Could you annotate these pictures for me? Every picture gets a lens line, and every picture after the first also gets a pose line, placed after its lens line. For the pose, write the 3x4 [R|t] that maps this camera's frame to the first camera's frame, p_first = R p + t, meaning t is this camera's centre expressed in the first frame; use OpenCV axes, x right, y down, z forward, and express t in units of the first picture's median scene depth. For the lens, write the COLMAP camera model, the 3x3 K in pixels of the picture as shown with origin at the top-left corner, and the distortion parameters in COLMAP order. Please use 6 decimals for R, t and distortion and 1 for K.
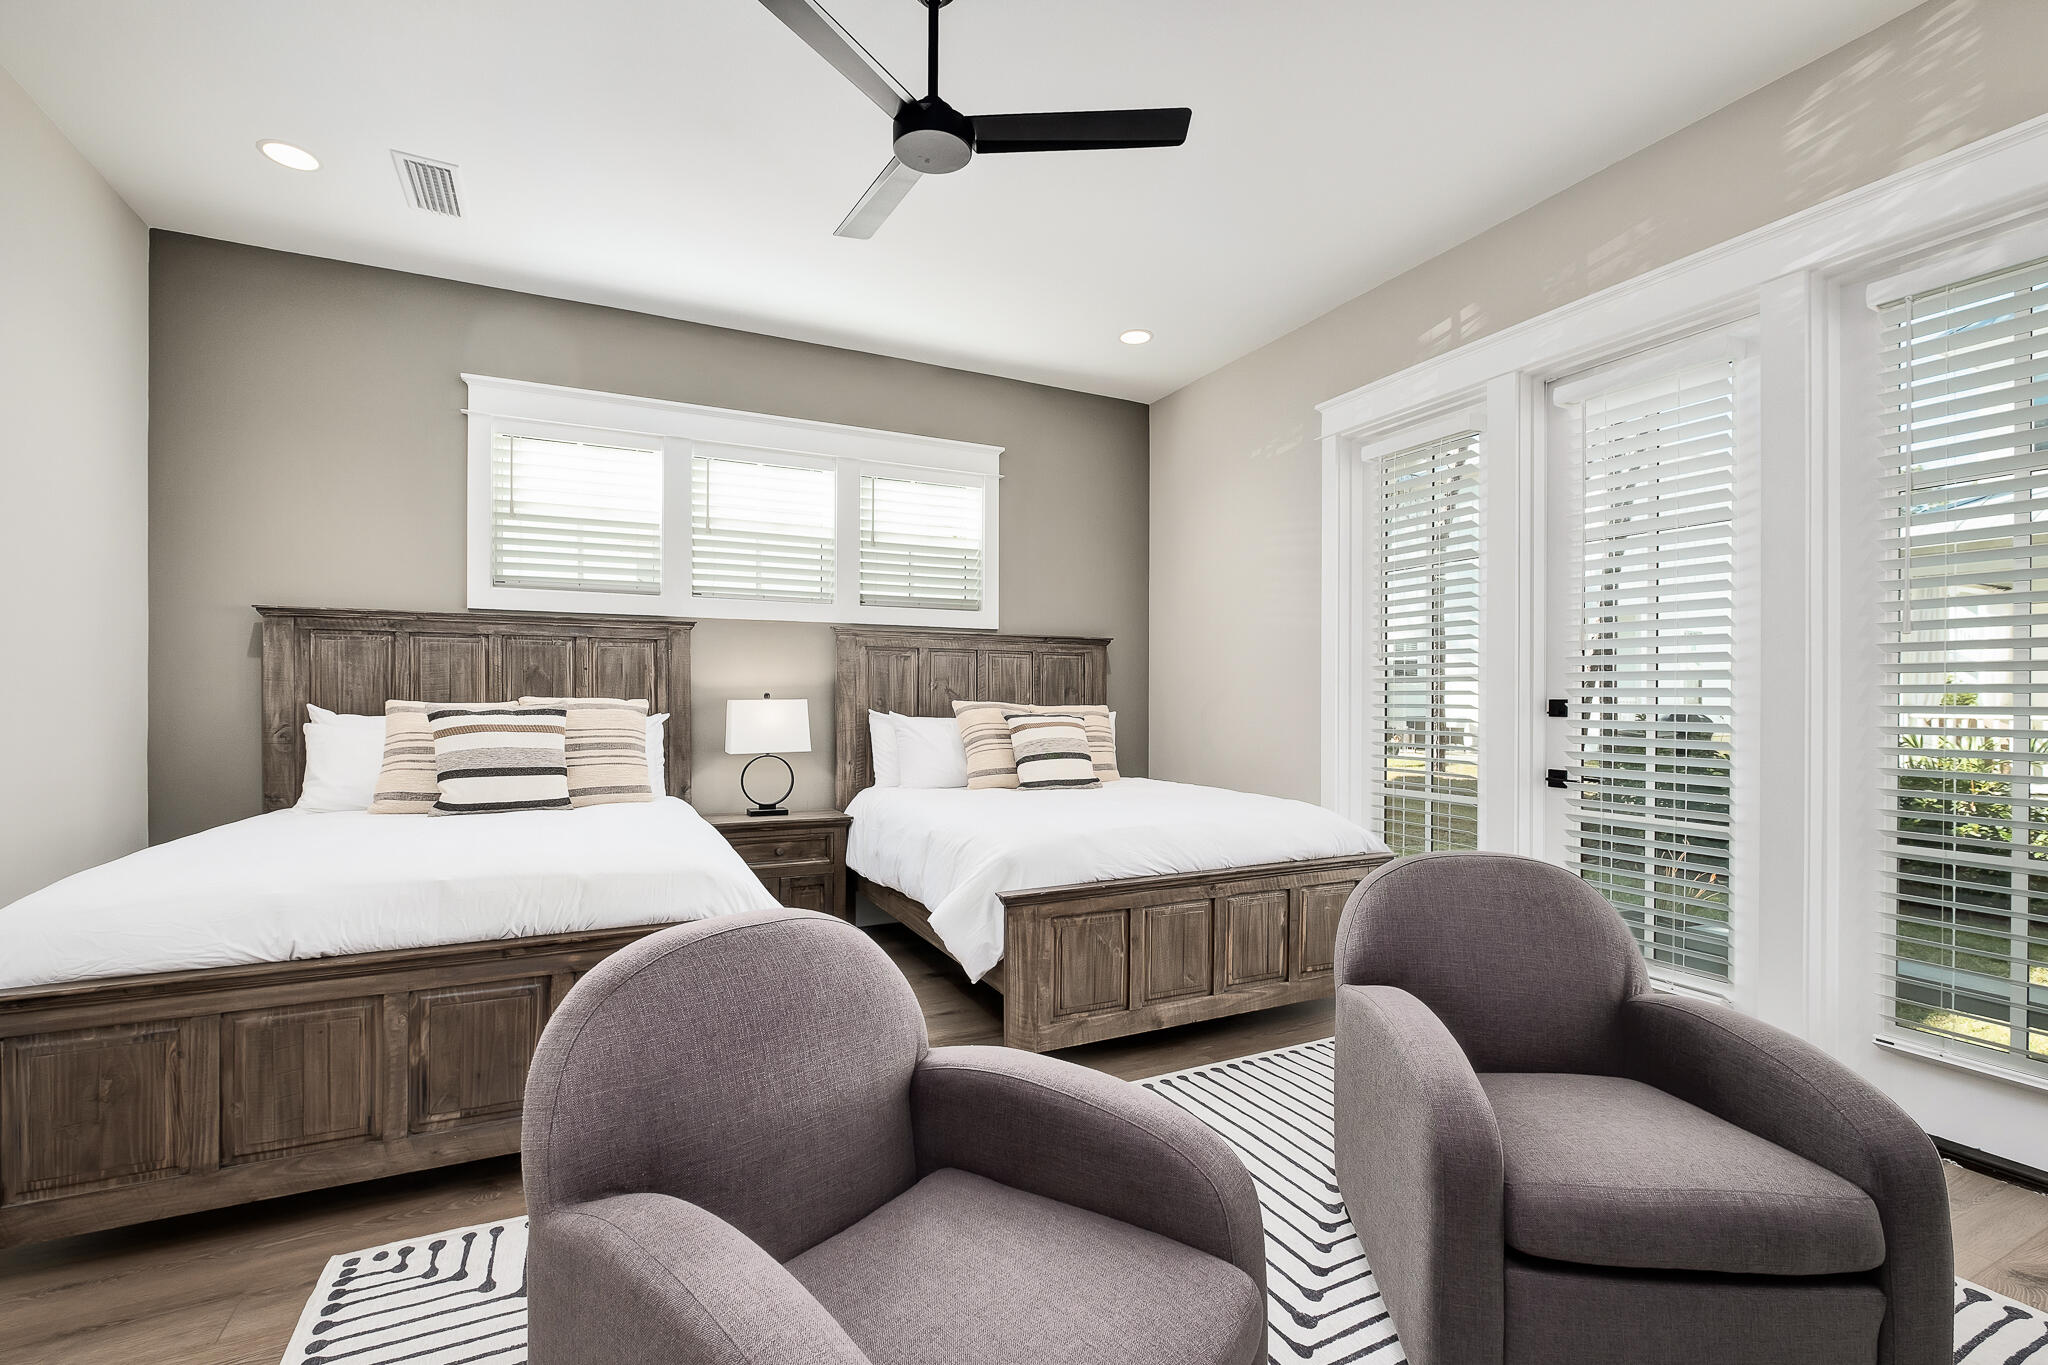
lens RADIAL K [[903.0, 0, 1019.8], [0, 903.0, 690.1], [0, 0, 1]] dist [-0.000246, 0.000002]
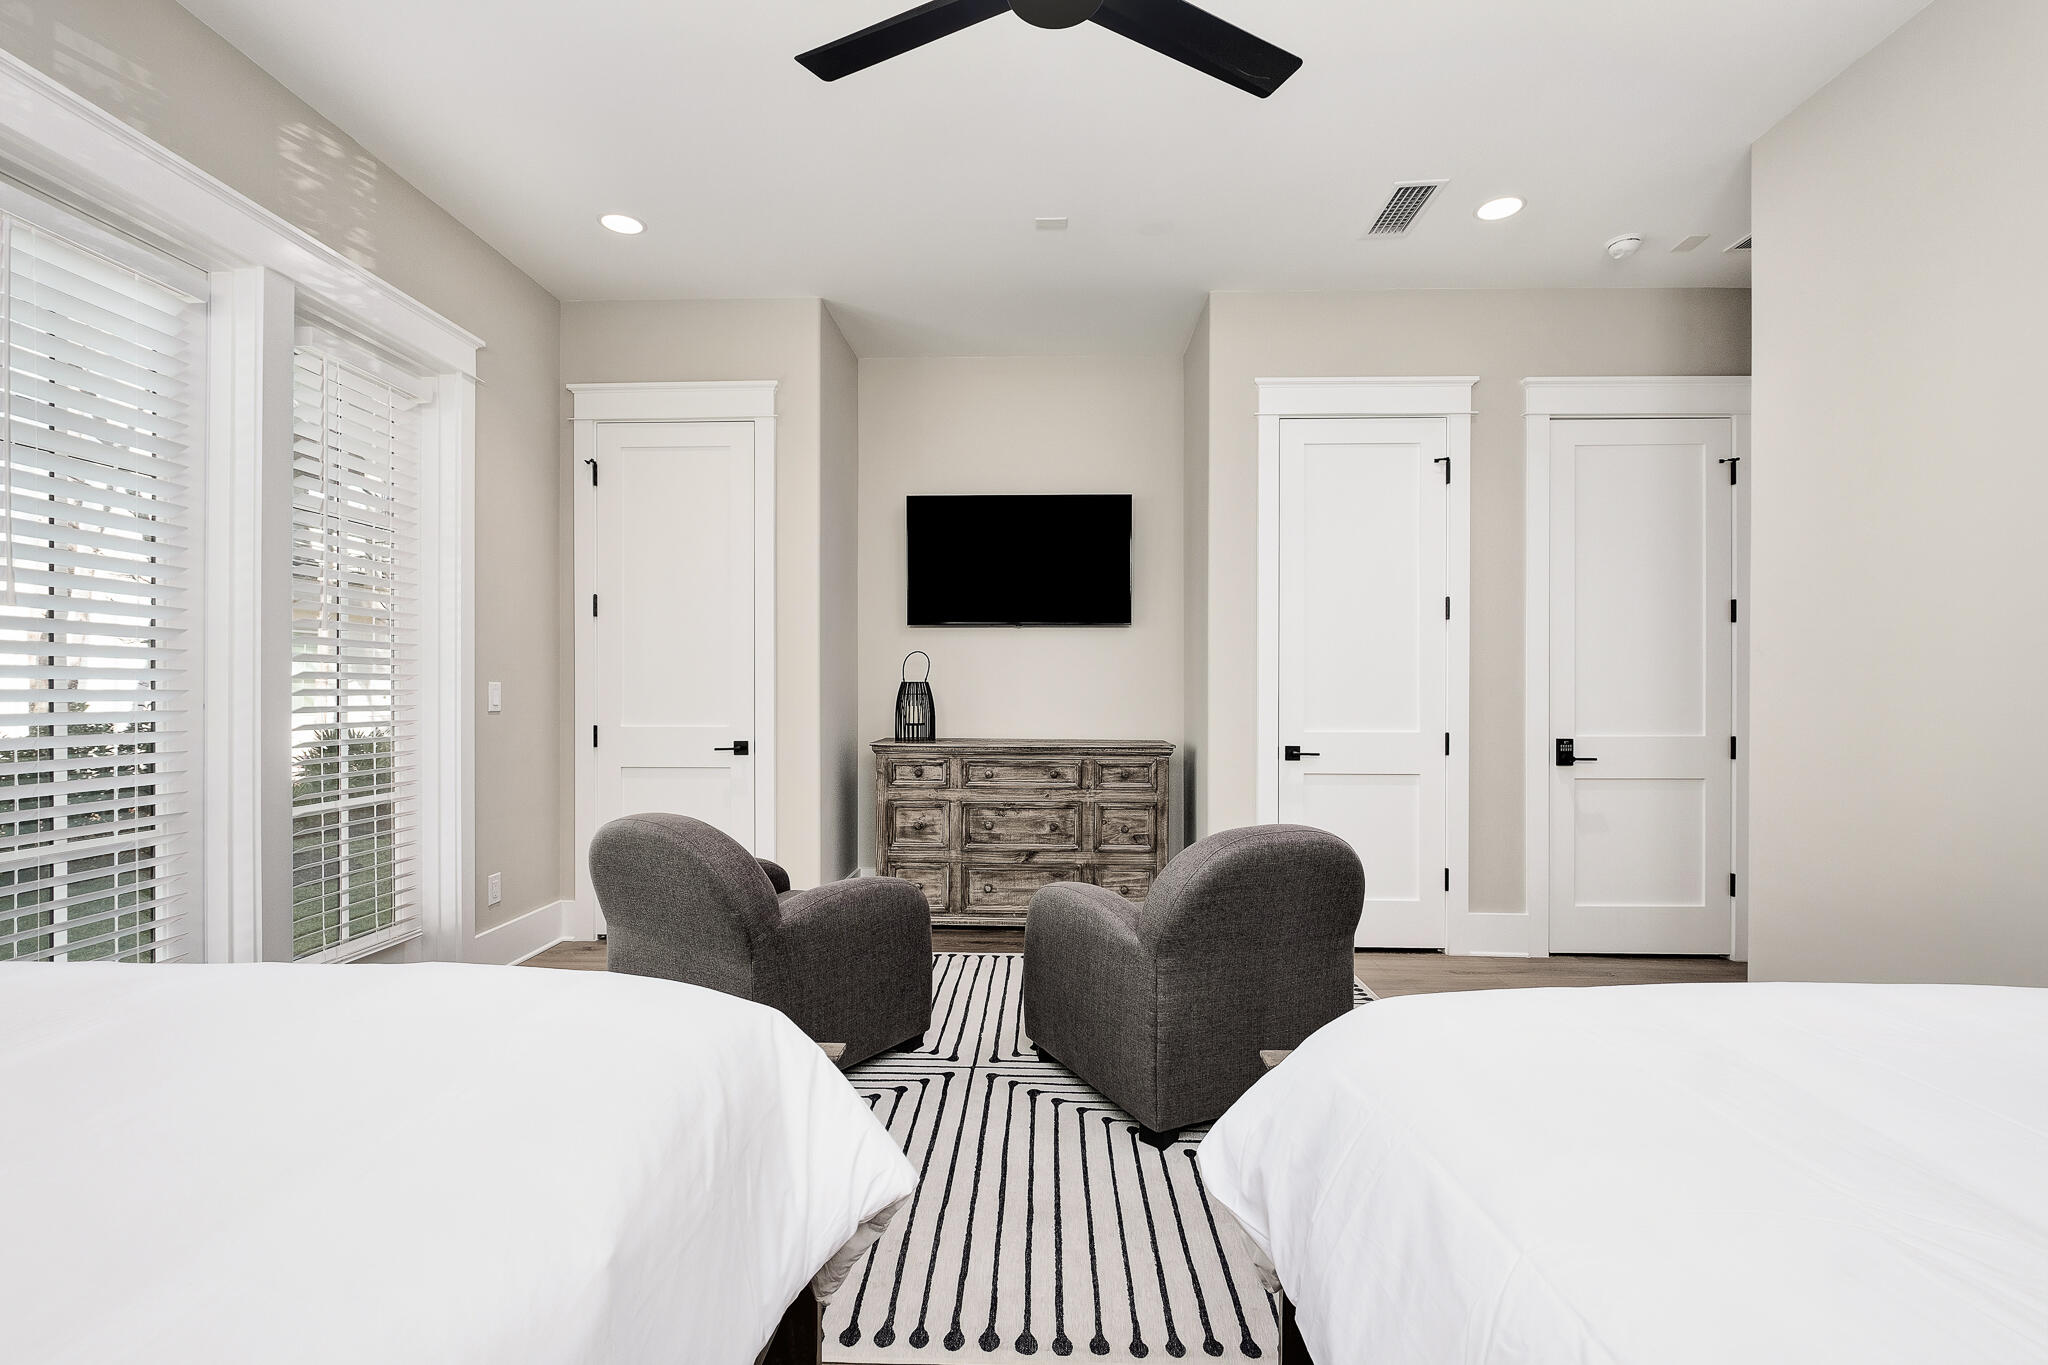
lens RADIAL K [[903.0, 0, 1022.2], [0, 903.0, 691.1], [0, 0, 1]] dist [-0.000246, 0.000002]
pose [[-0.884033, -0.001714, 0.467422, -0.341719], [-0.004283, 0.999981, -0.004434, 0.018067], [-0.467406, -0.005922, -0.884023, 1.334726]]
